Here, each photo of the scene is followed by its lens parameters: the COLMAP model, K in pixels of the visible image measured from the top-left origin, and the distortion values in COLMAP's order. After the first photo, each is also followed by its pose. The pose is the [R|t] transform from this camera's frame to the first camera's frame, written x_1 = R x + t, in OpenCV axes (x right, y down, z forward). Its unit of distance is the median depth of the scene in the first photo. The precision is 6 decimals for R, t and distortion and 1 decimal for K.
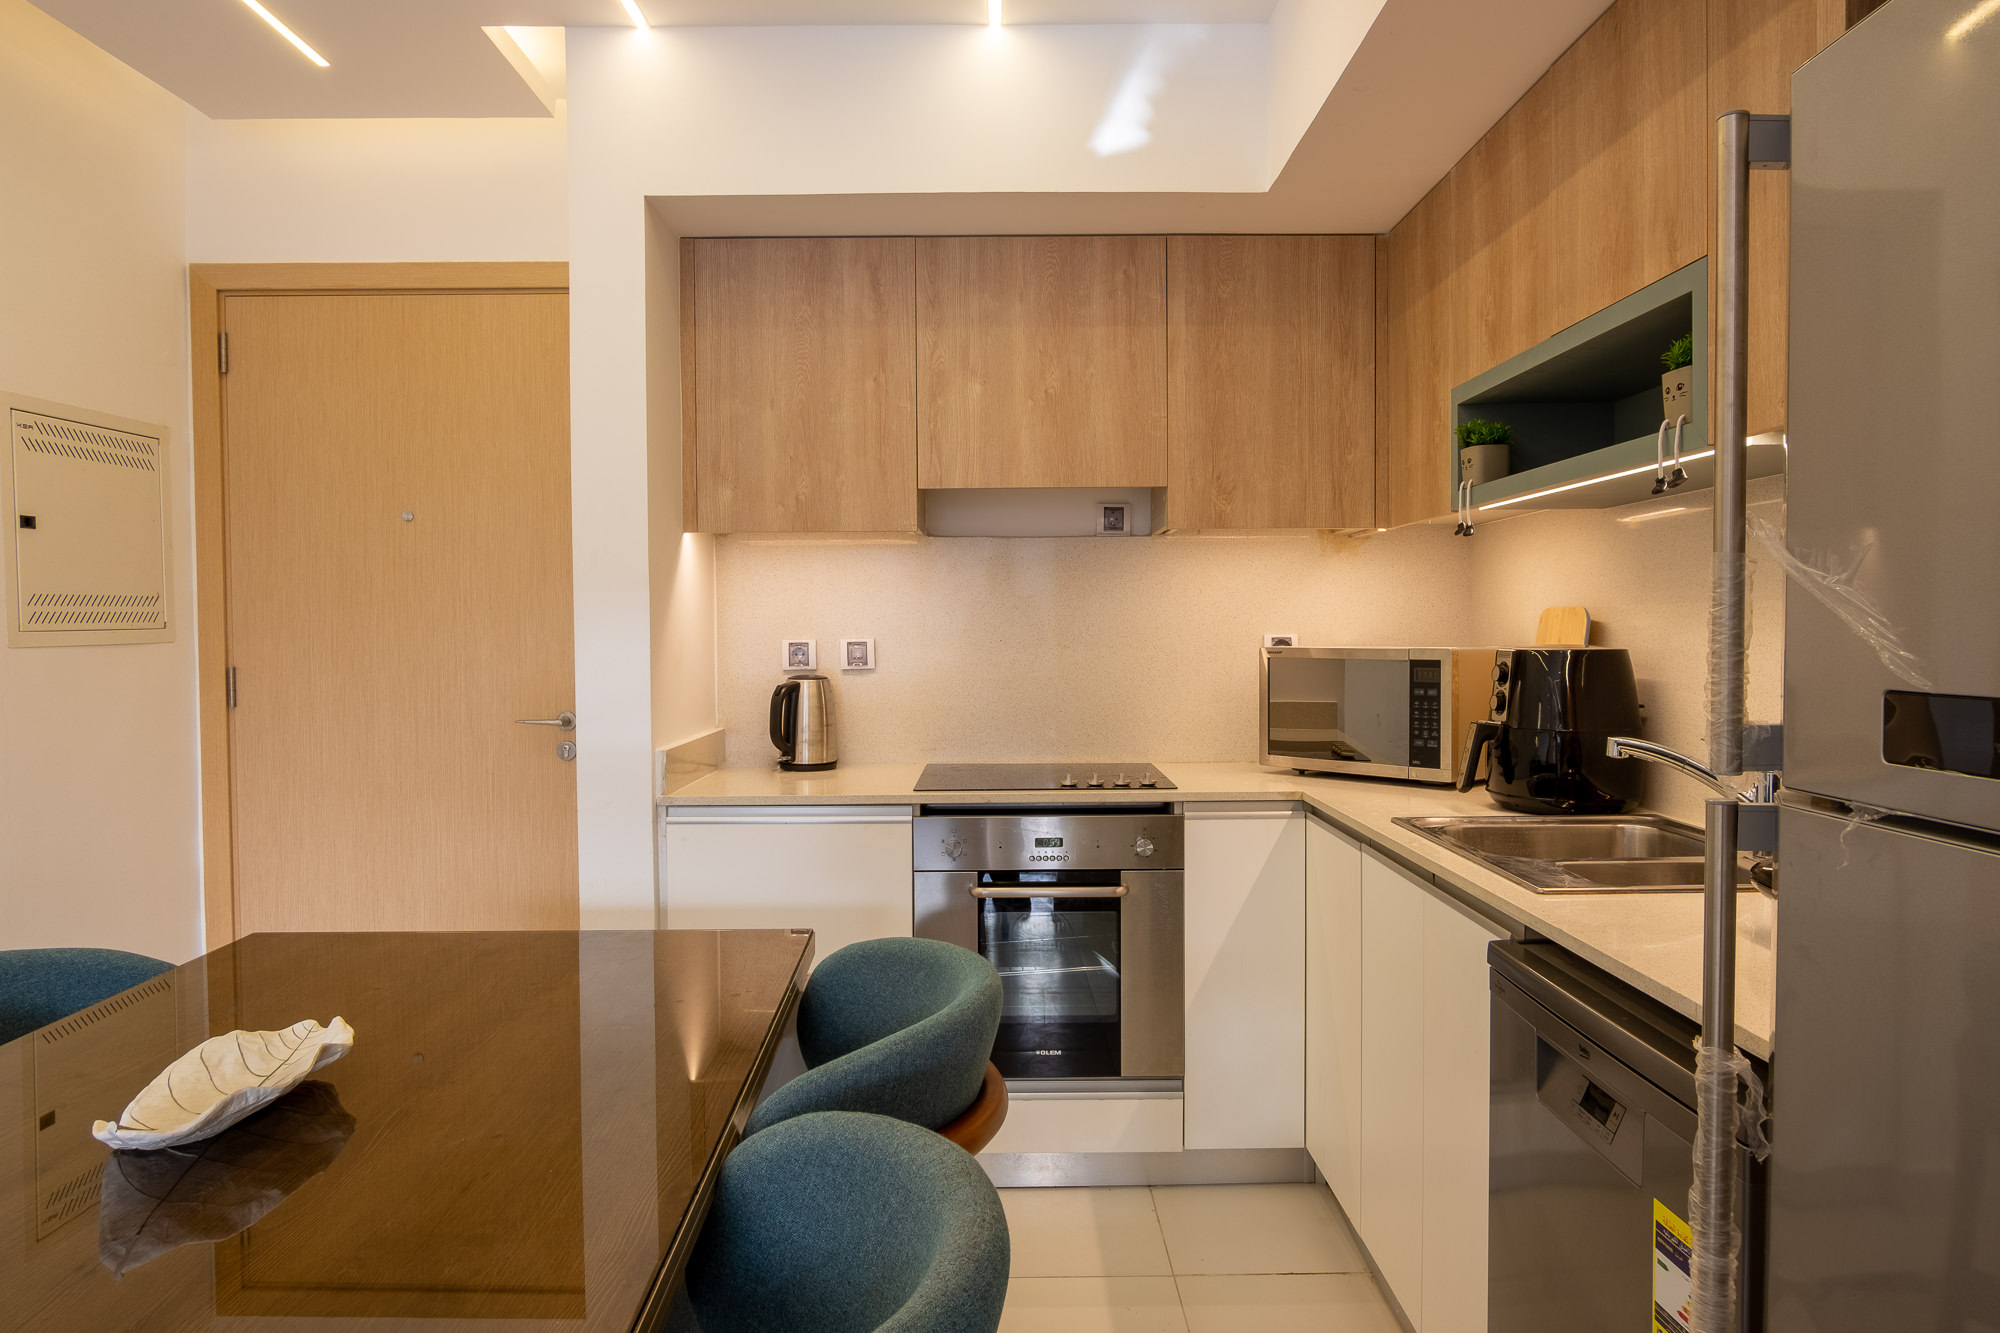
lens RADIAL K [[1257.5, 0, 1005.5], [0, 1257.5, 667.9], [0, 0, 1]] dist [-0.007589, 0.002607]
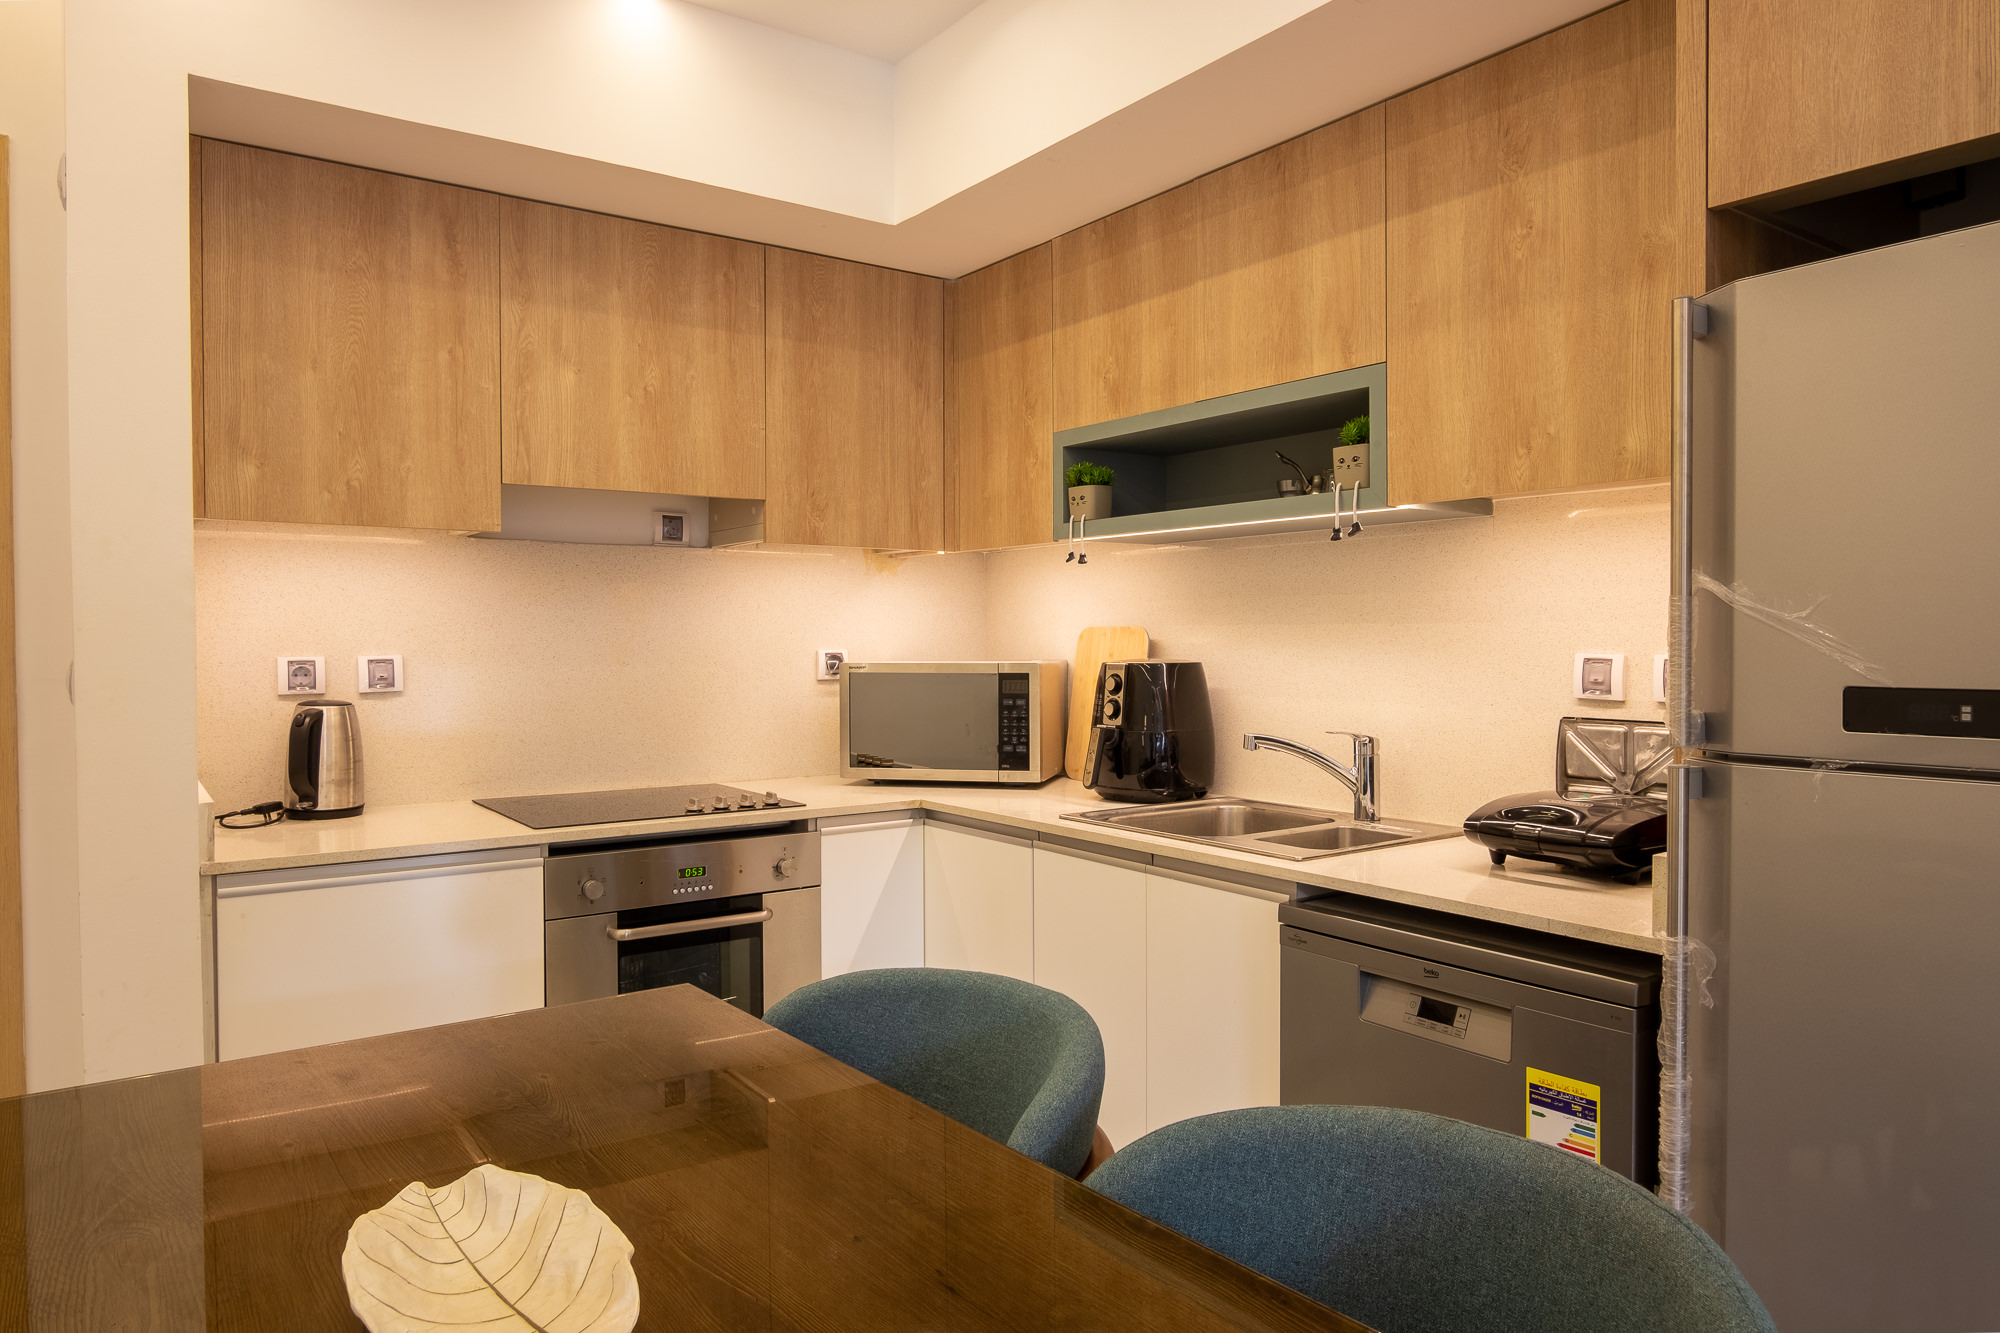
lens RADIAL K [[1277.3, 0, 1003.9], [0, 1277.3, 669.8], [0, 0, 1]] dist [-0.016794, 0.017451]
pose [[0.814696, -0.010206, 0.579799, -0.301352], [0.016074, 0.999858, -0.004985, -0.003529], [-0.579666, 0.013381, 0.814745, 0.082312]]
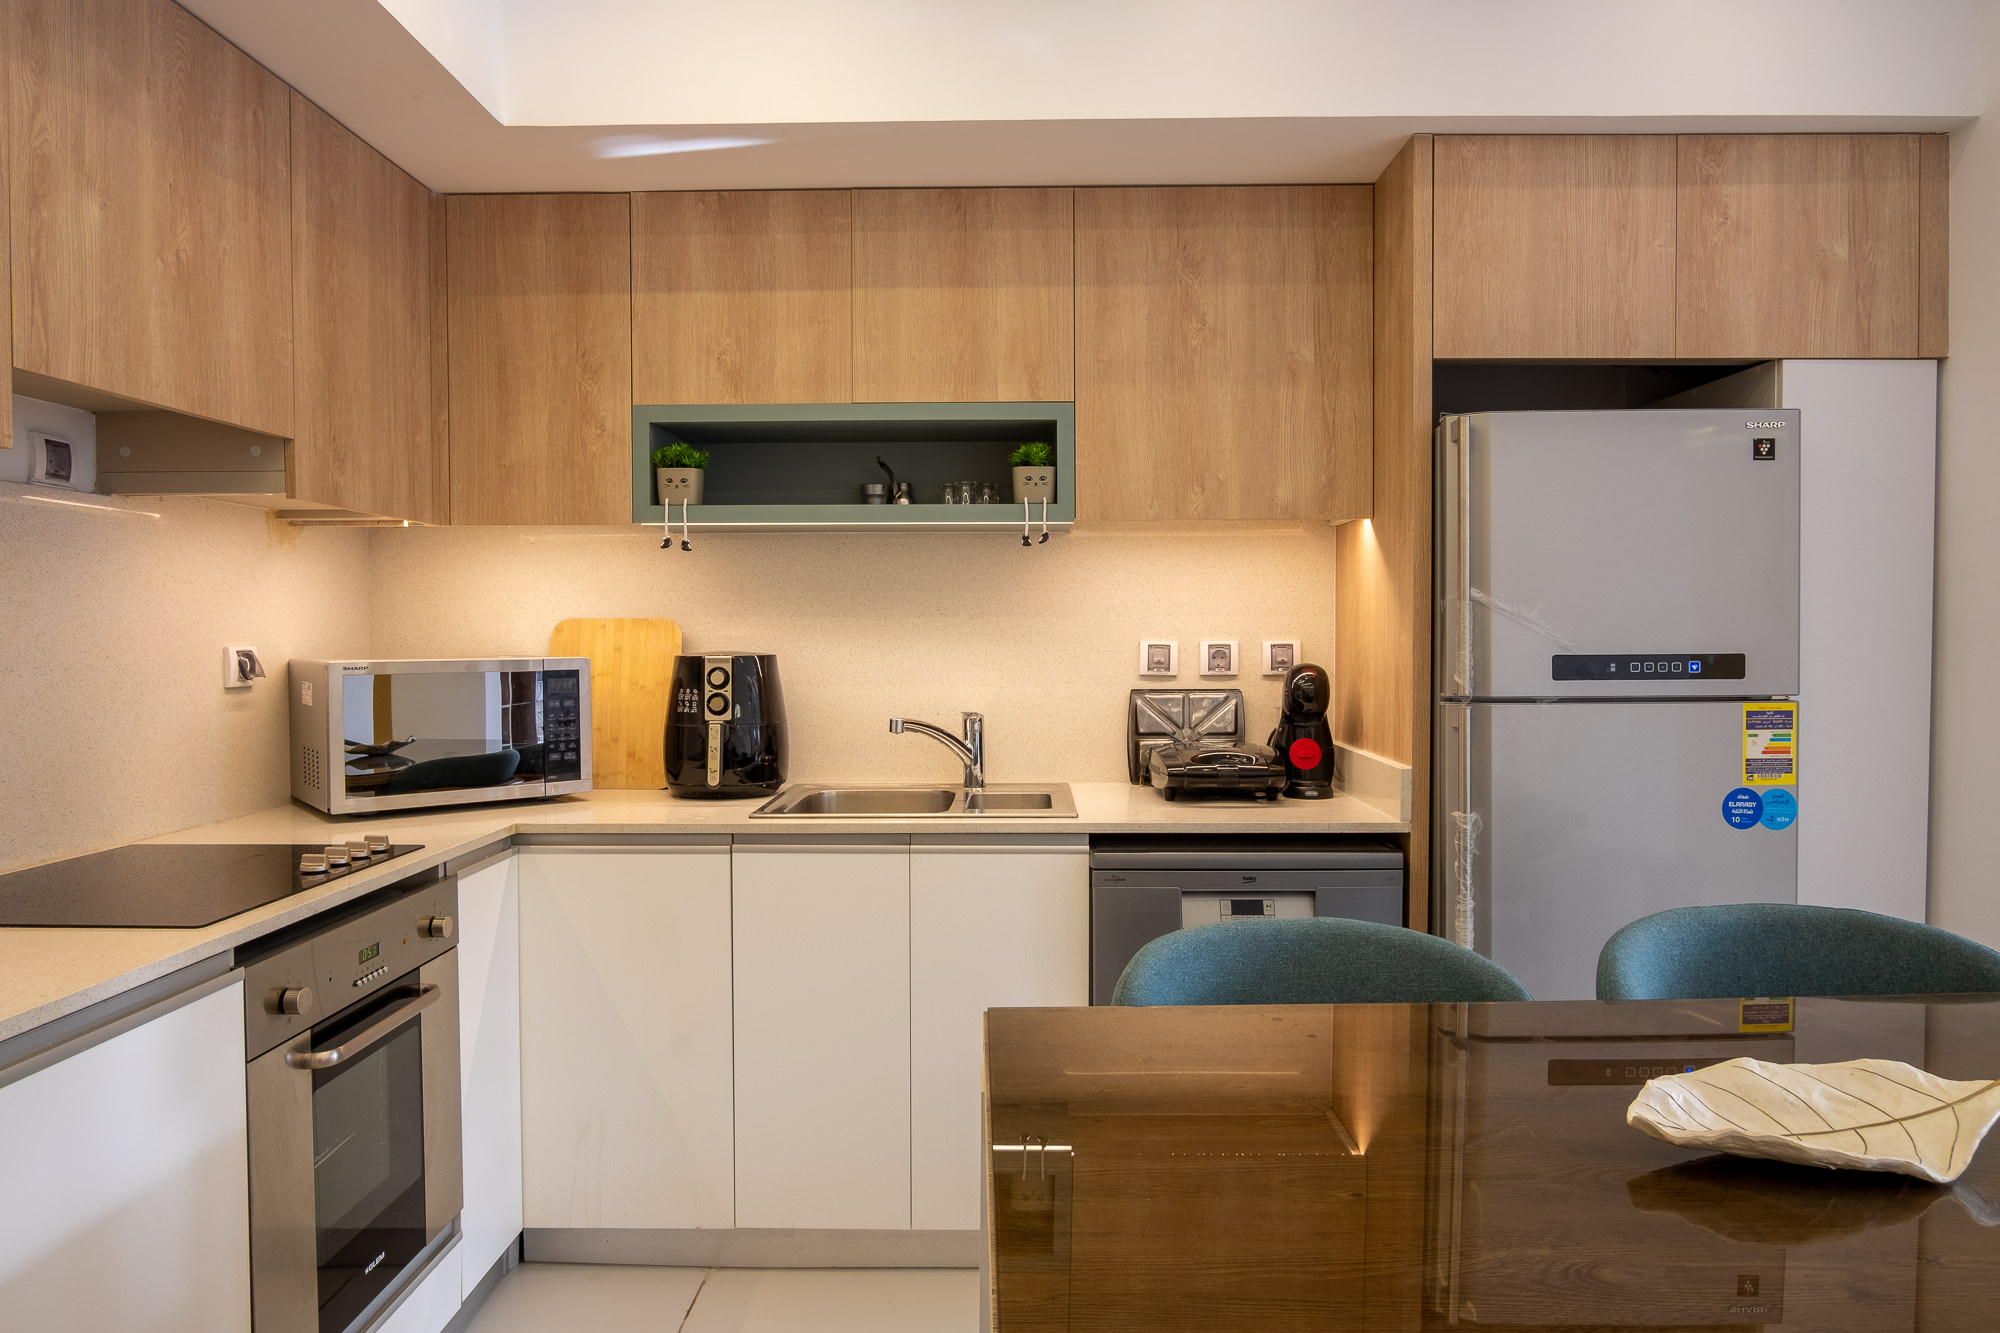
lens RADIAL K [[1257.5, 0, 1005.5], [0, 1257.5, 667.9], [0, 0, 1]] dist [-0.007589, 0.002607]
pose [[0.019762, -0.022640, 0.999548, -0.581959], [0.035527, 0.999128, 0.021928, -0.015965], [-0.999173, 0.035077, 0.020549, 0.590670]]
